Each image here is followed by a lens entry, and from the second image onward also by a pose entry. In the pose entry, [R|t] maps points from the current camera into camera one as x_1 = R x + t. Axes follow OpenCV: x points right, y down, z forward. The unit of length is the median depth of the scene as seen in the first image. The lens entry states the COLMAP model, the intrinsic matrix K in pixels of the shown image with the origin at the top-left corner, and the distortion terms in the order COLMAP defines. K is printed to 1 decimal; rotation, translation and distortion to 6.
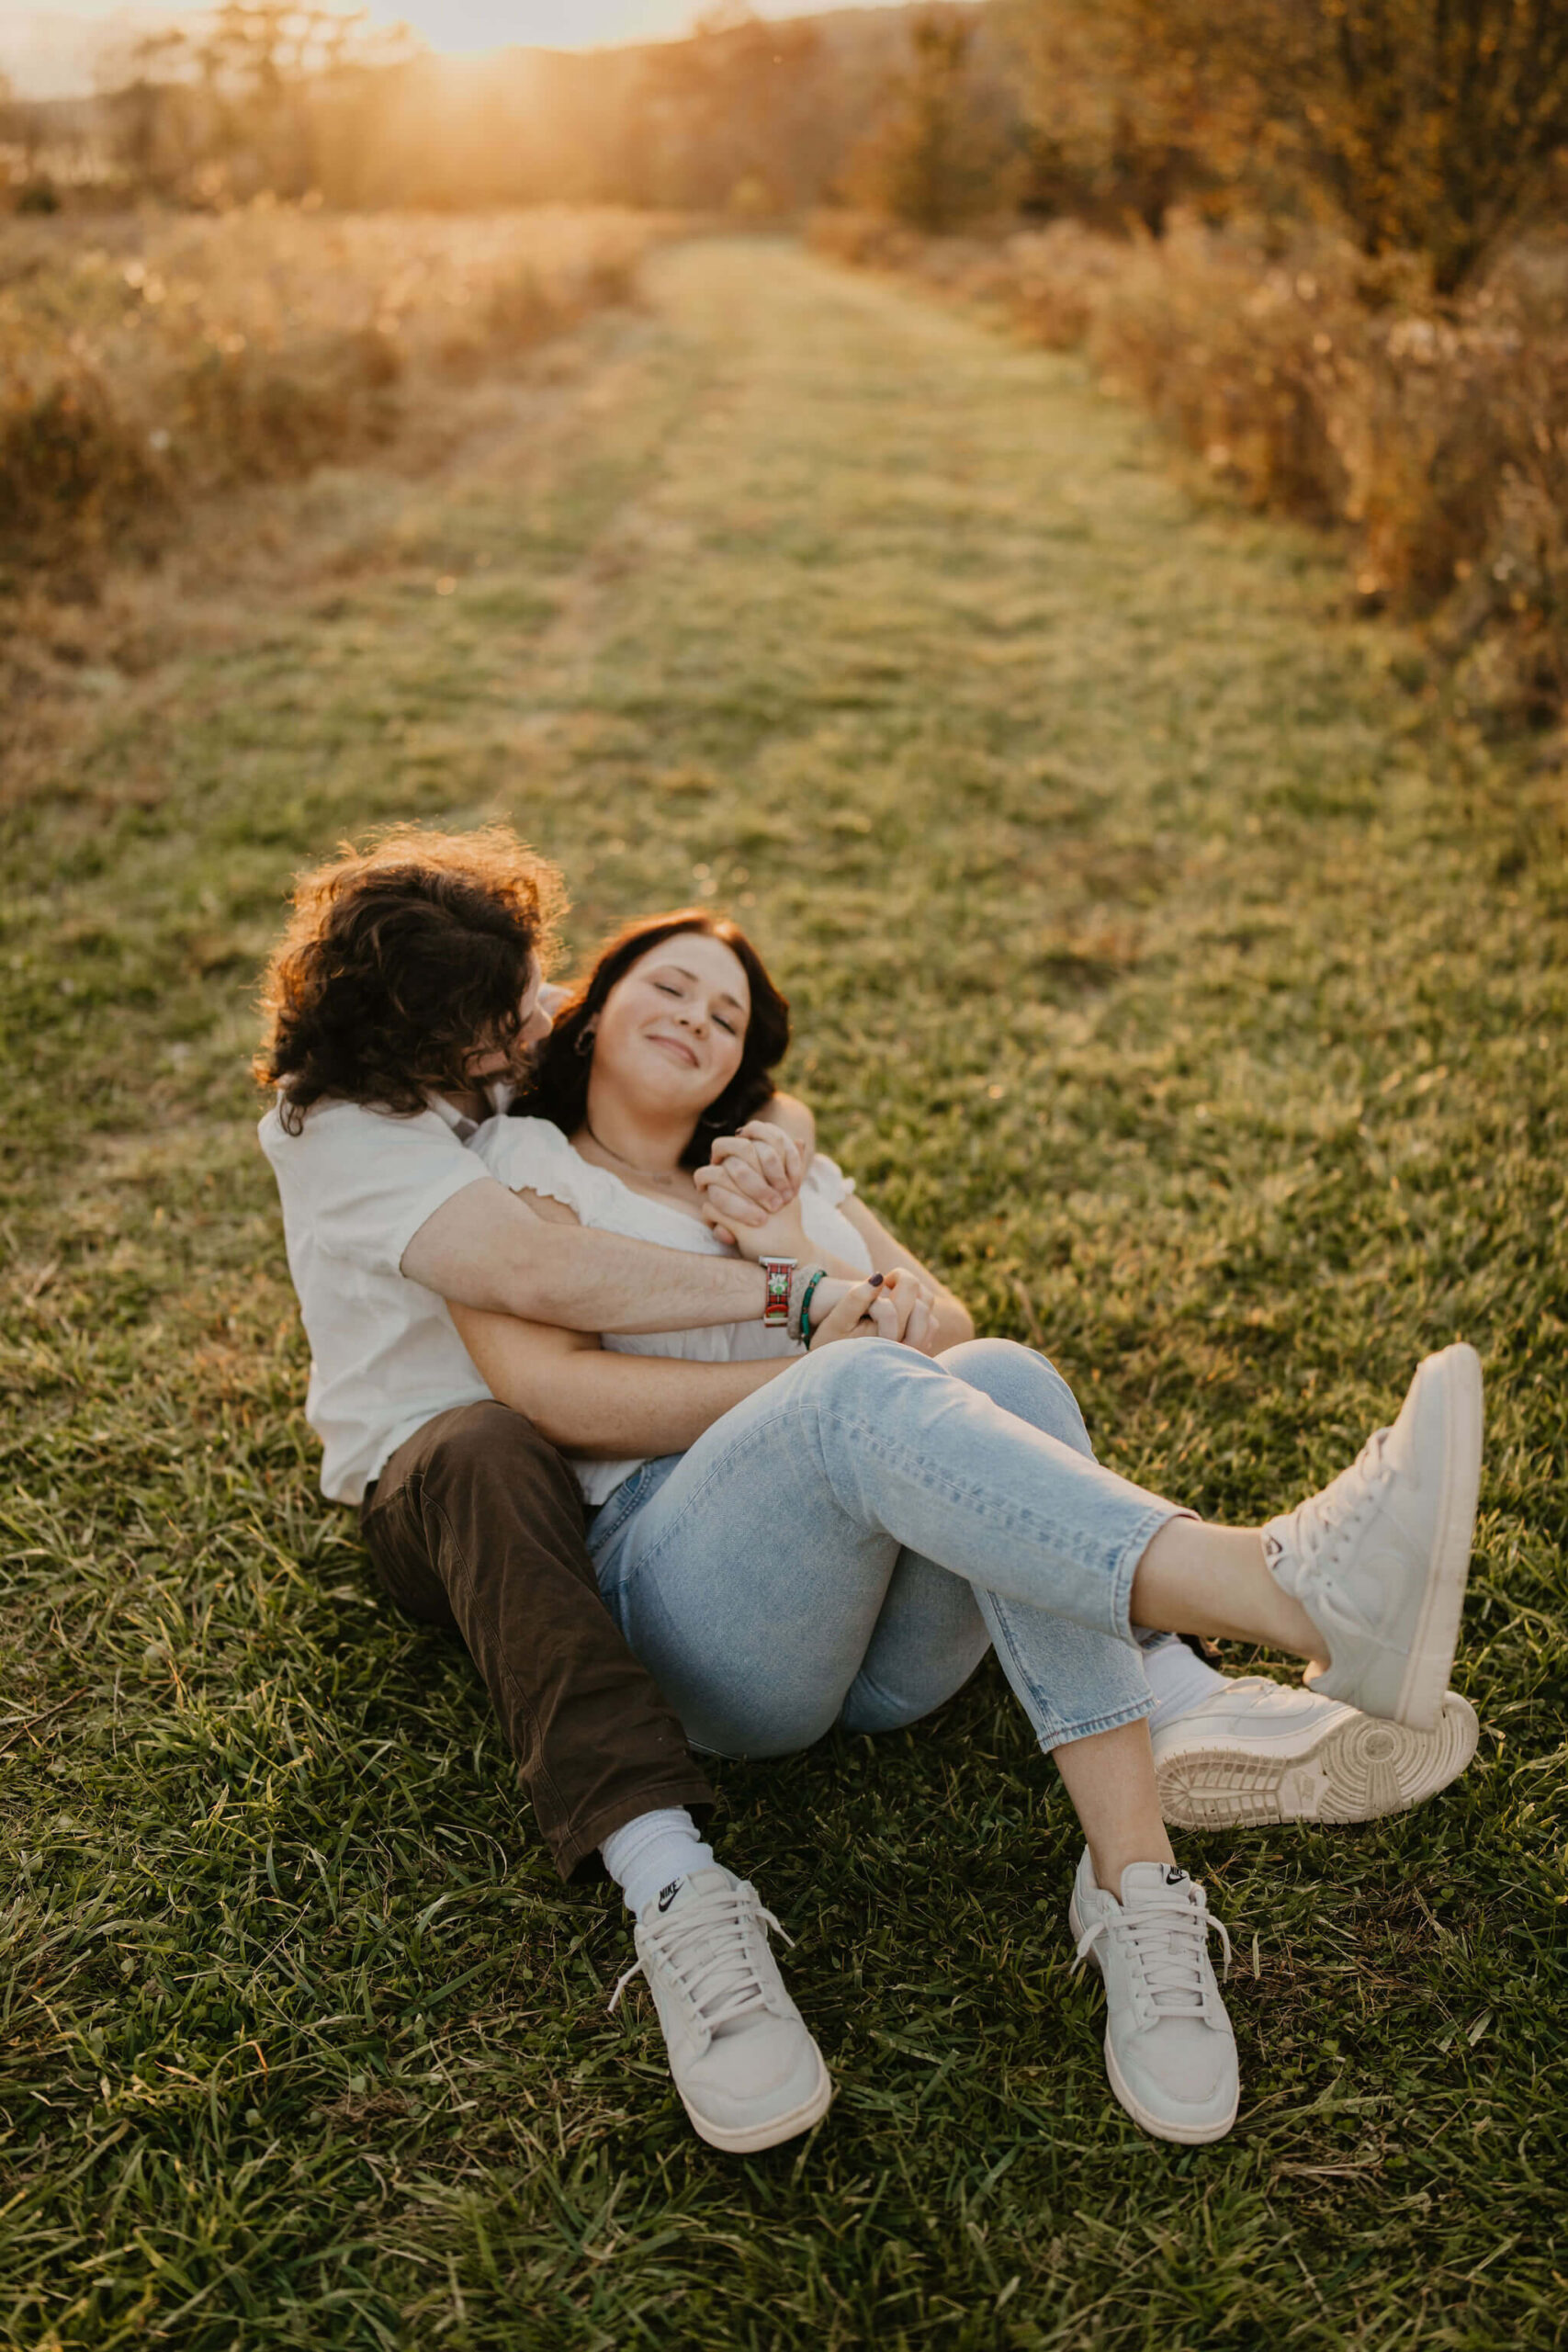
lens RADIAL K [[2228.2, 0, 792.2], [0, 2228.2, 1172.5], [0, 0, 1]] dist [-0.006714, 0.000000]
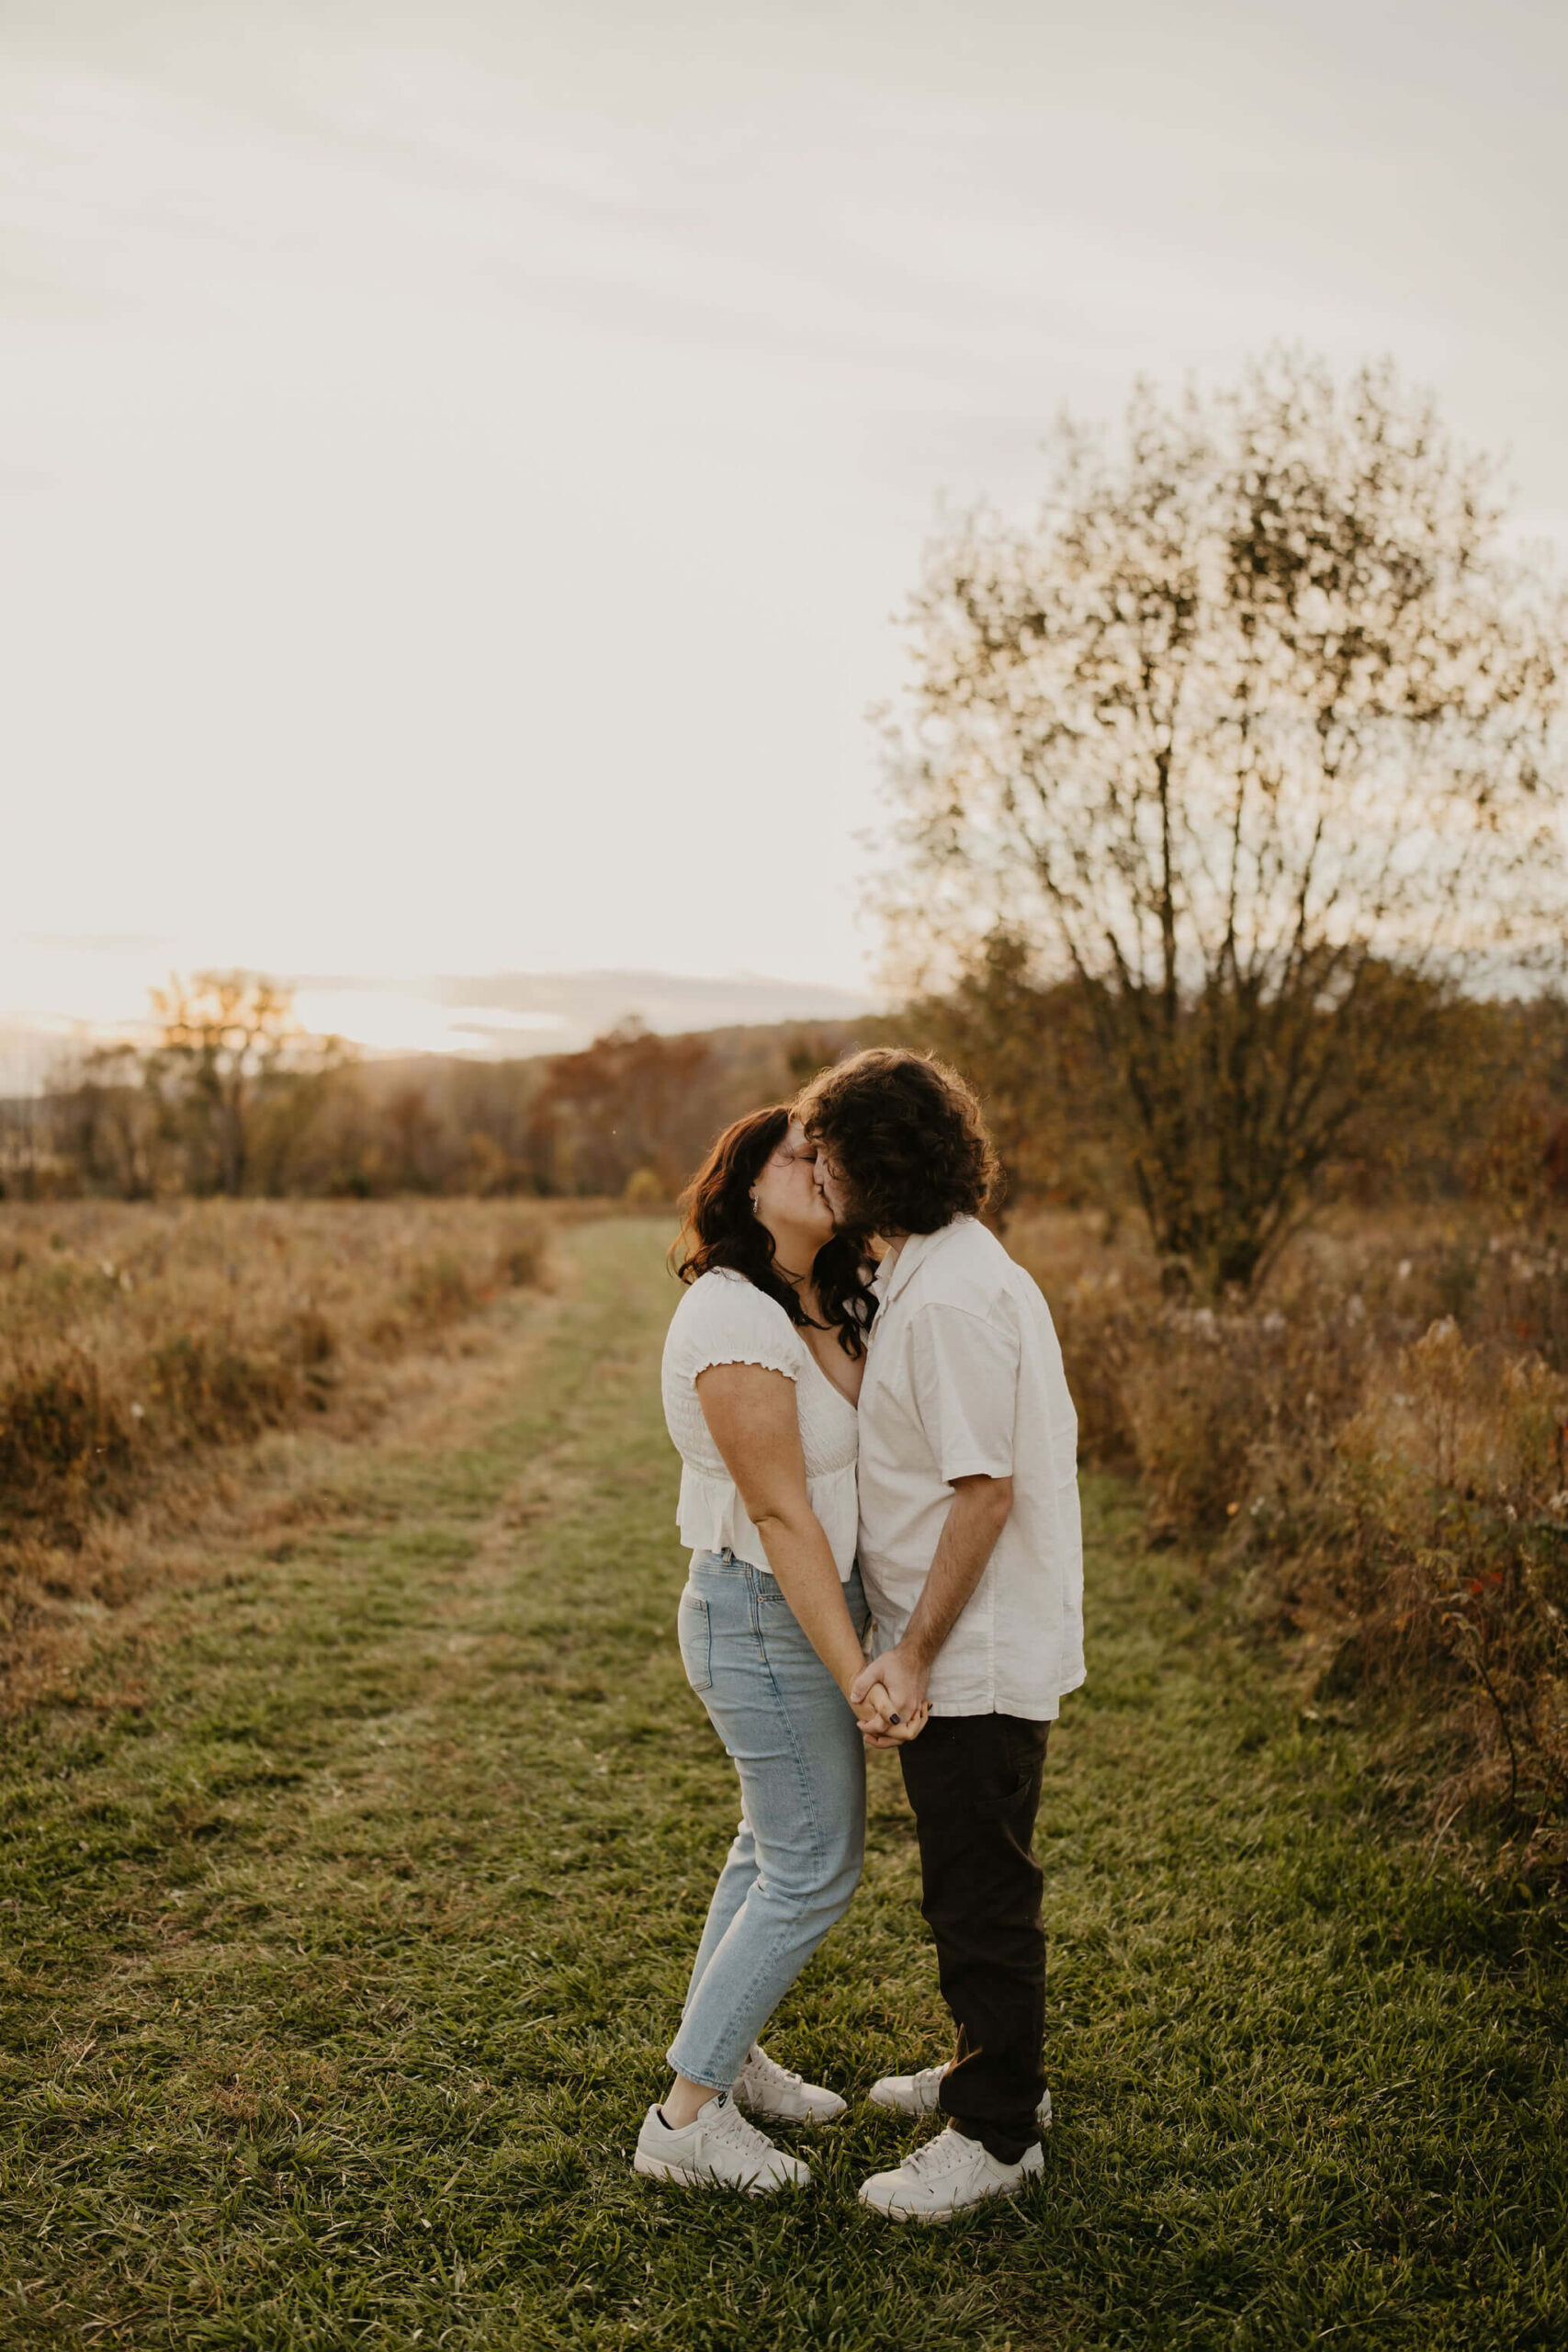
lens RADIAL K [[2228.2, 0, 820.4], [0, 2228.2, 1084.7], [0, 0, 1]] dist [-0.006714, 0.000000]
pose [[0.998125, 0.002923, 0.061139, 0.004706], [0.024330, 0.897615, -0.440108, 0.063848], [-0.056166, 0.440770, 0.895861, -0.223583]]
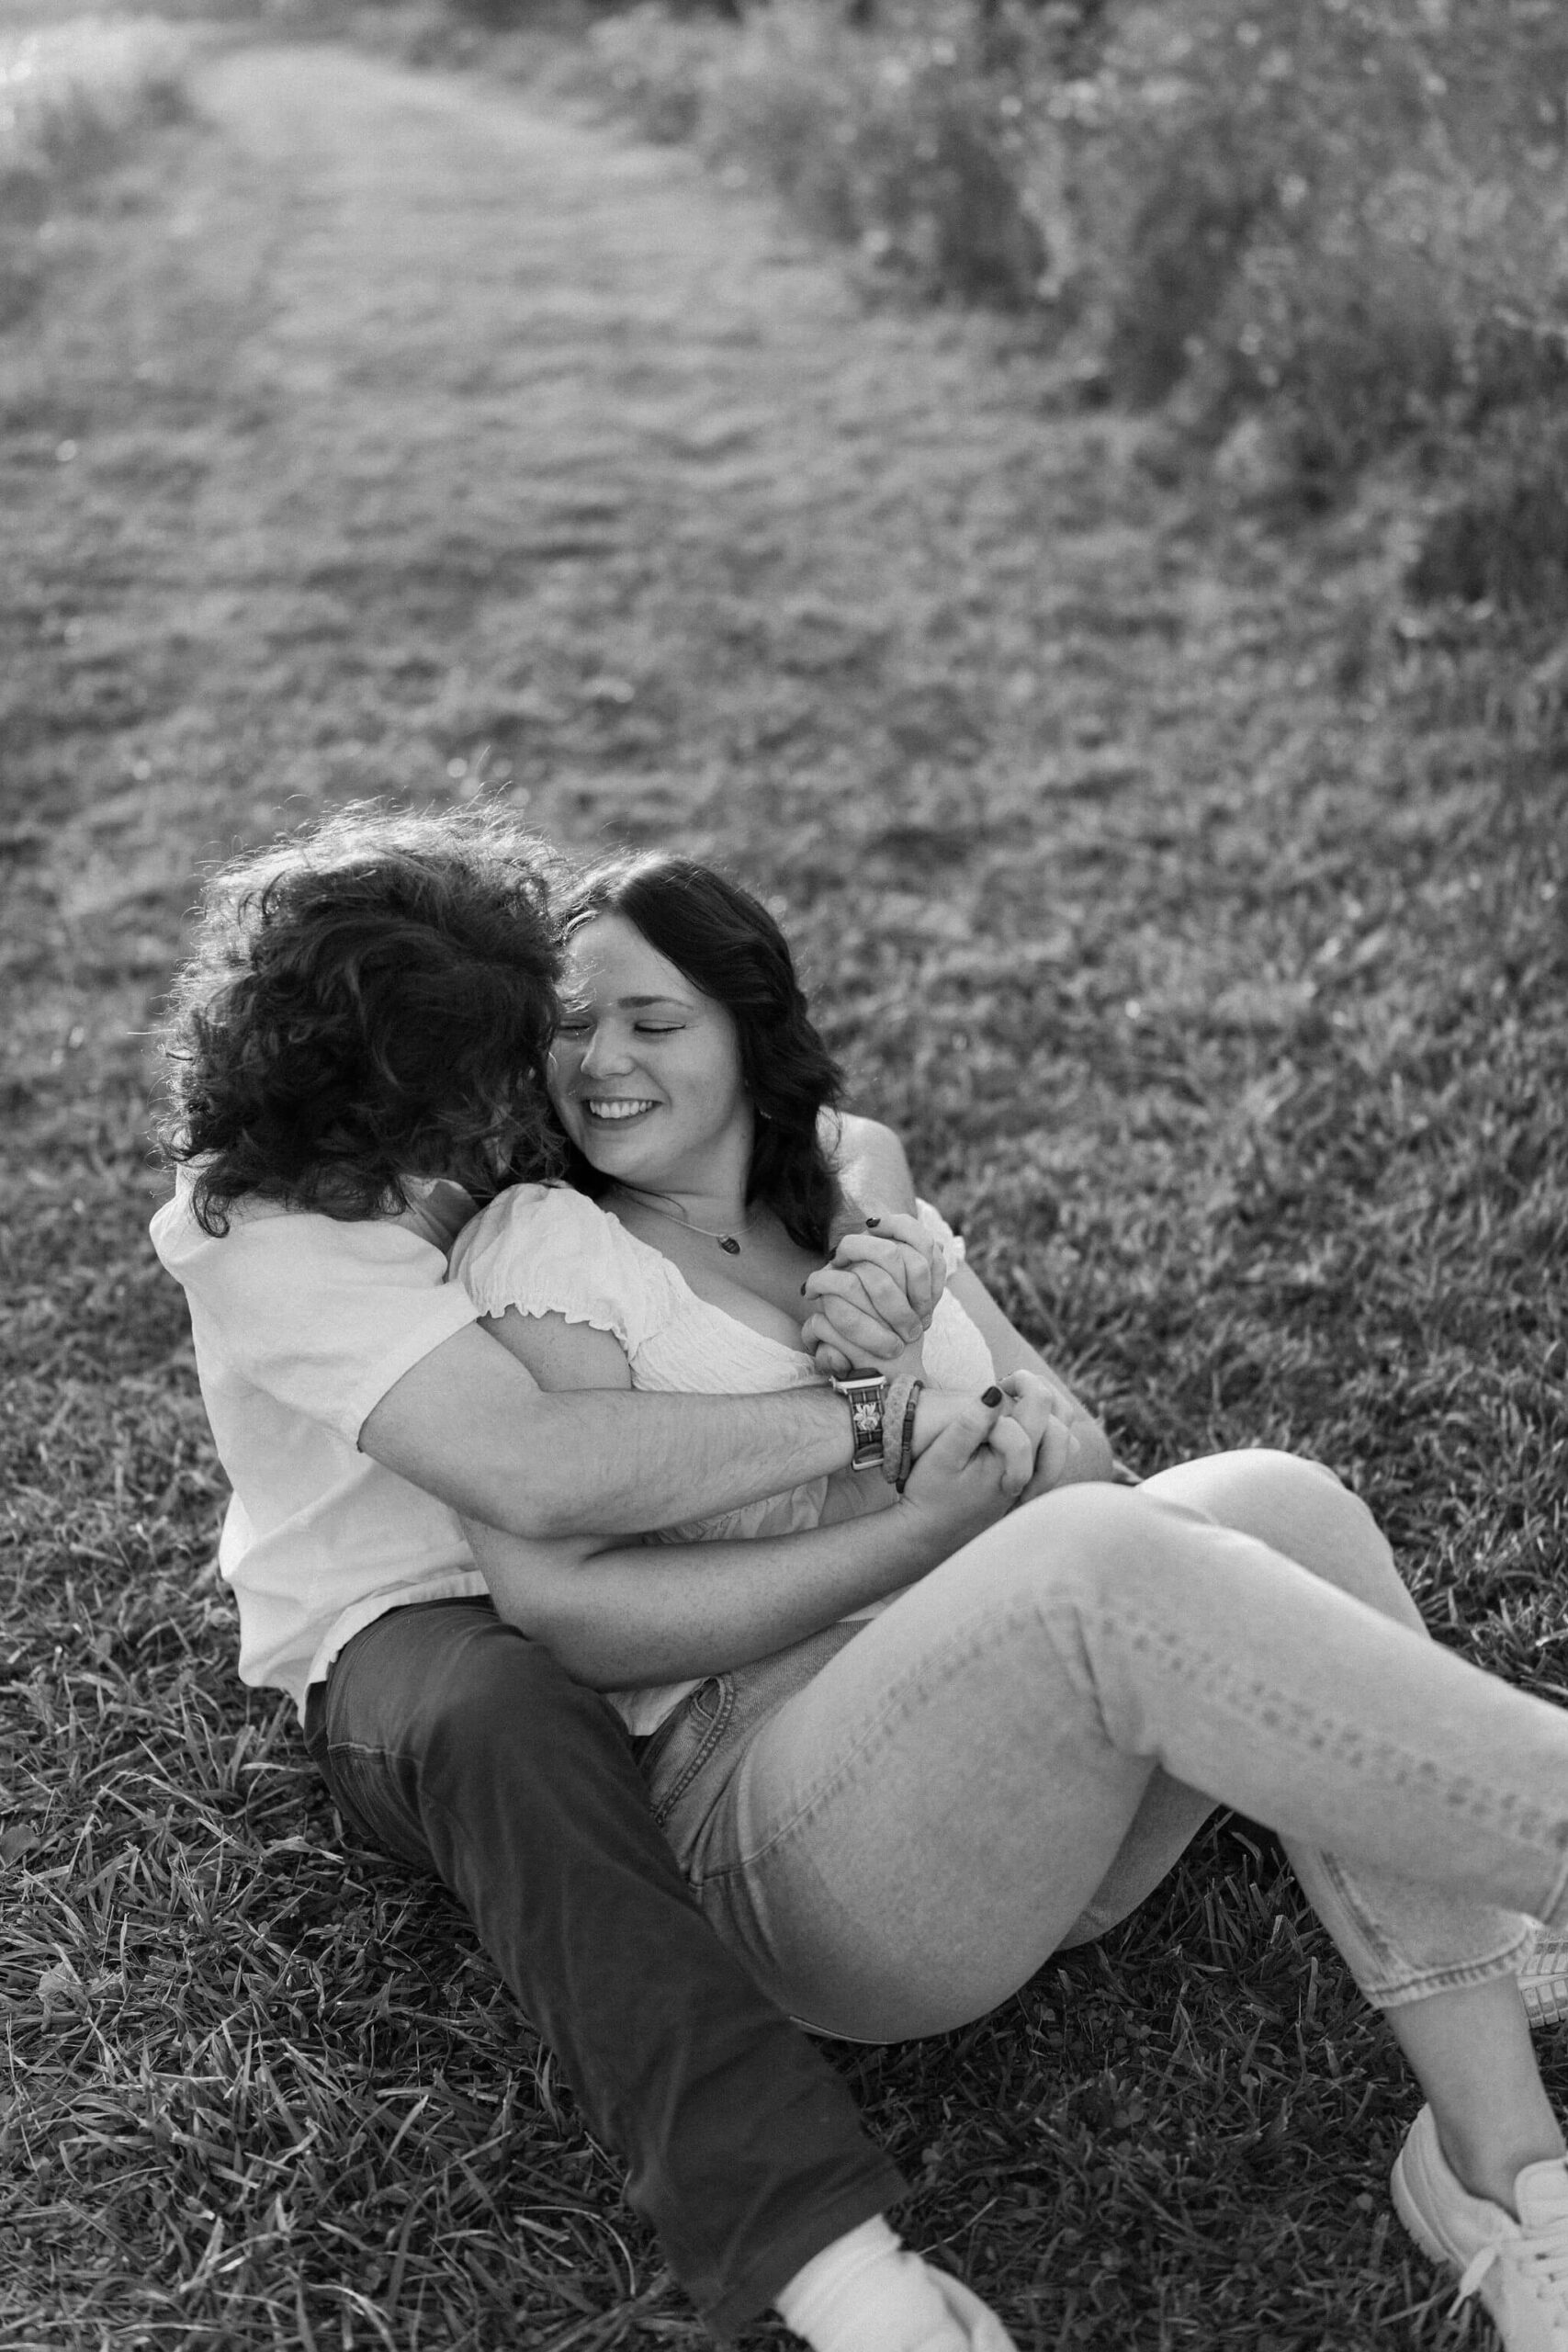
lens RADIAL K [[2228.2, 0, 752.9], [0, 2228.2, 1209.9], [0, 0, 1]] dist [-0.006714, 0.000000]
pose [[0.985059, -0.121066, 0.122482, -0.046493], [0.109748, 0.989381, 0.095293, -0.030692], [-0.132718, -0.080427, 0.987885, 0.105662]]
